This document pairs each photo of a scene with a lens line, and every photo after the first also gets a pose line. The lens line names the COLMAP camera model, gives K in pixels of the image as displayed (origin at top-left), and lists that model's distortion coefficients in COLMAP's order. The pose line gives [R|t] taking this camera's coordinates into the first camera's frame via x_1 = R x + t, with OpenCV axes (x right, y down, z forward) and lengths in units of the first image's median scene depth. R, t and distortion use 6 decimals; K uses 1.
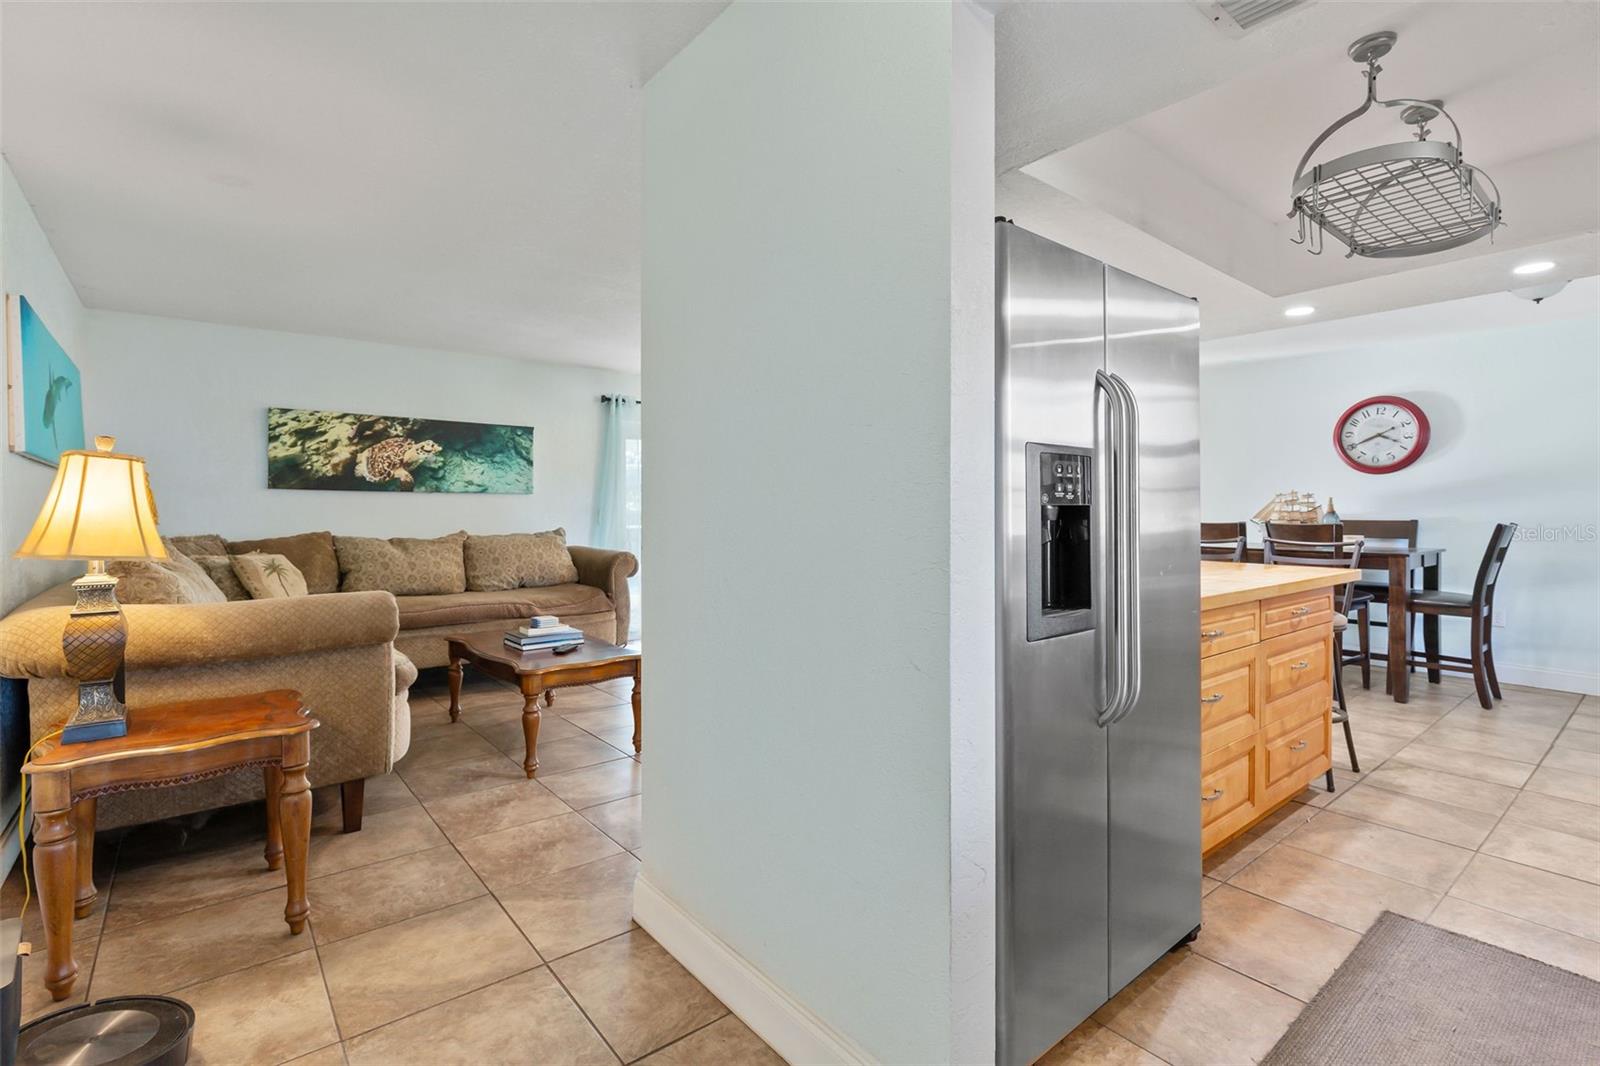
lens RADIAL K [[753.3, 0, 792.7], [0, 753.3, 511.7], [0, 0, 1]] dist [-0.004244, 0.000836]
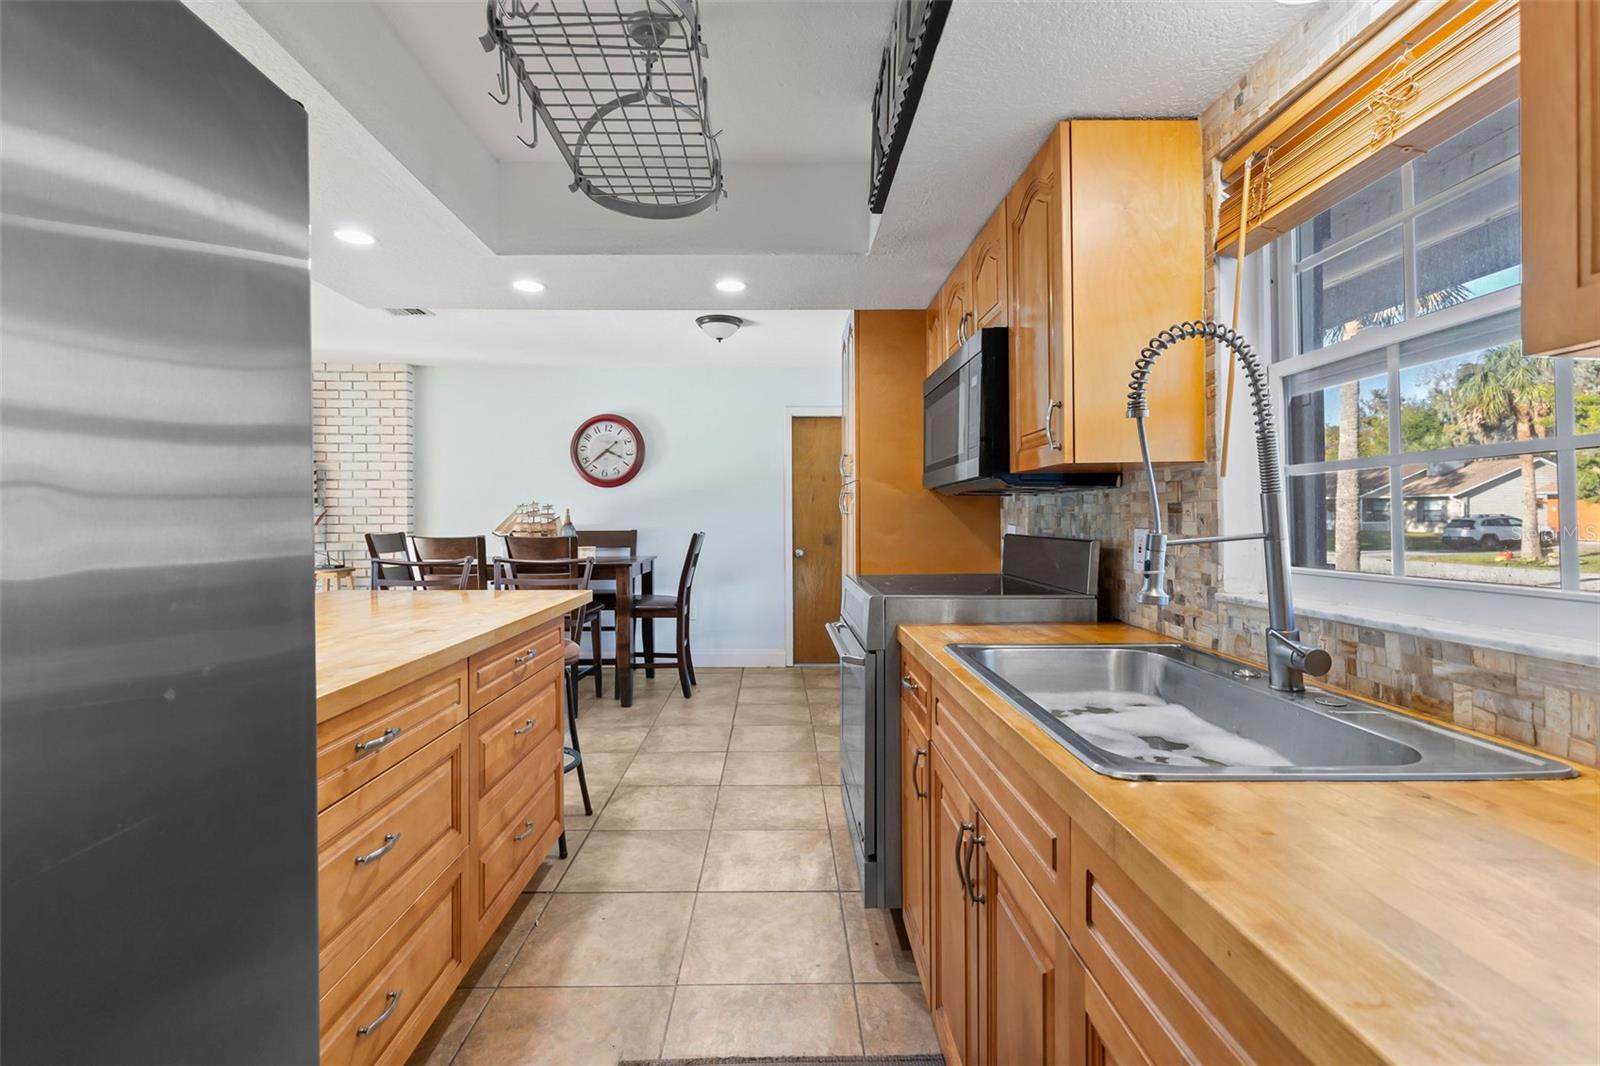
lens RADIAL K [[720.7, 0, 798.7], [0, 720.7, 522.0], [0, 0, 1]] dist [0.006042, -0.000122]
pose [[0.604401, -0.006812, 0.796651, 0.145827], [0.006451, 0.999973, 0.003657, -0.003383], [-0.796654, 0.002929, 0.604428, 0.187478]]
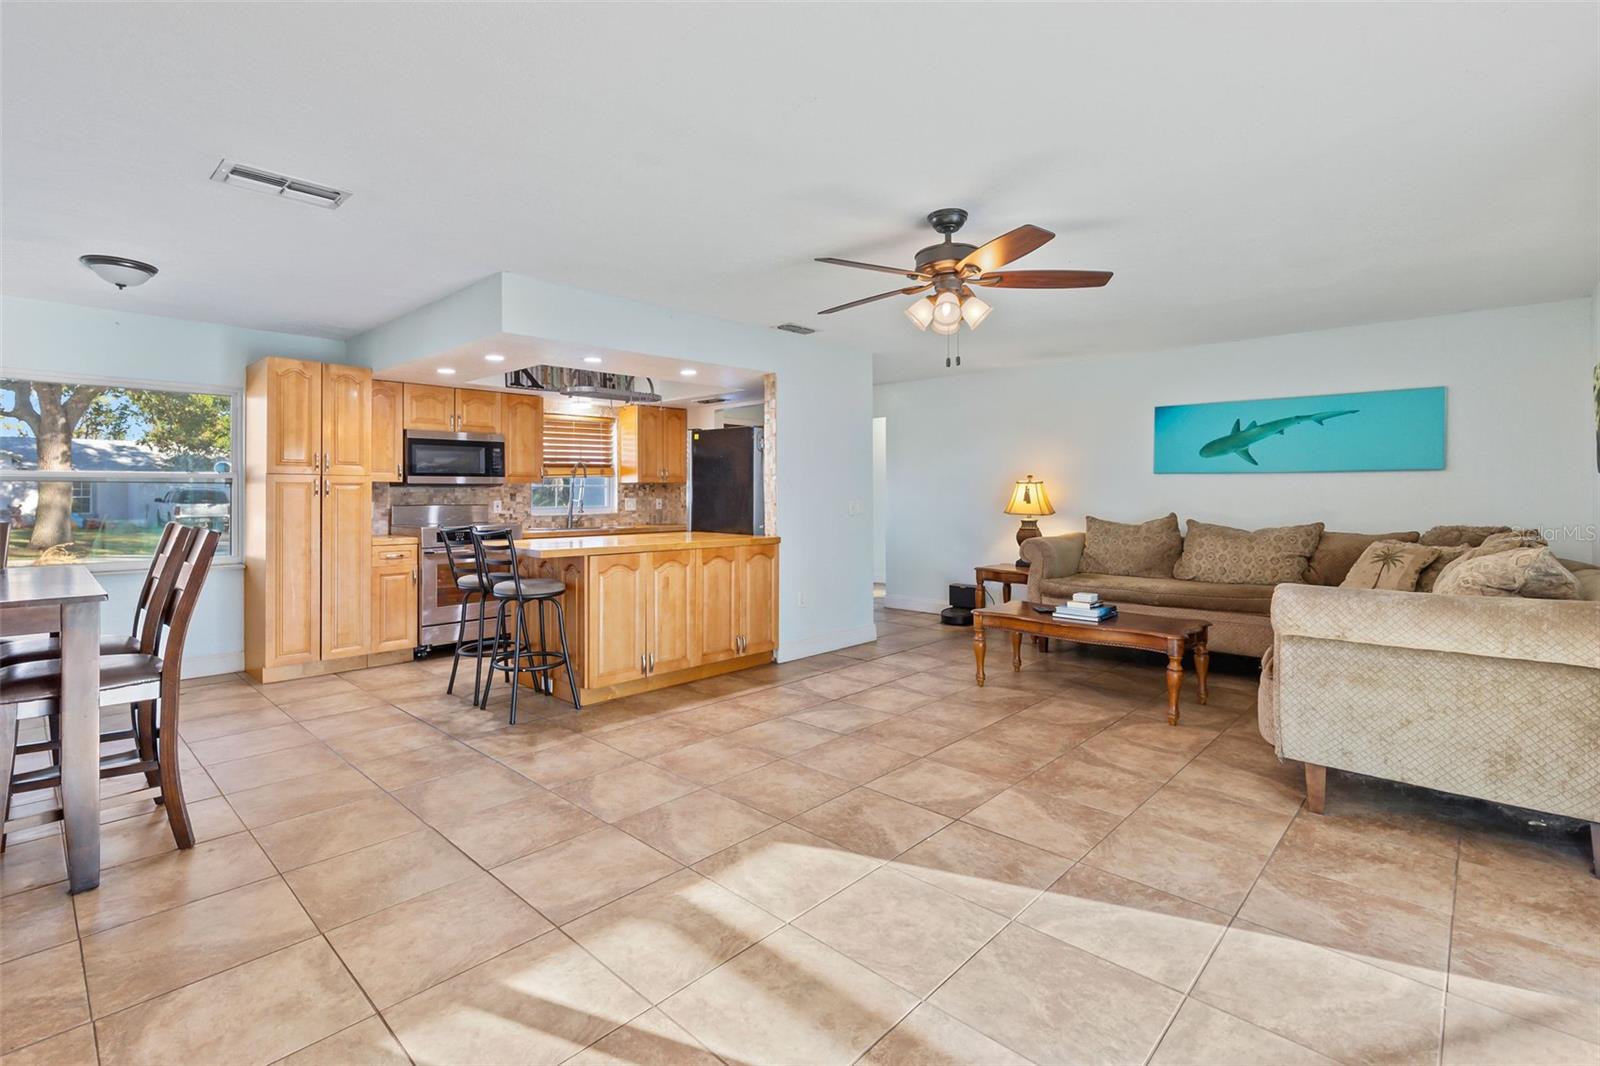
lens RADIAL K [[720.7, 0, 798.4], [0, 720.7, 493.3], [0, 0, 1]] dist [0.006042, -0.000122]
pose [[-0.989363, 0.001615, -0.145458, 0.211348], [0.001035, 0.999991, 0.004060, -0.014507], [0.145463, 0.003866, -0.989356, 1.608403]]
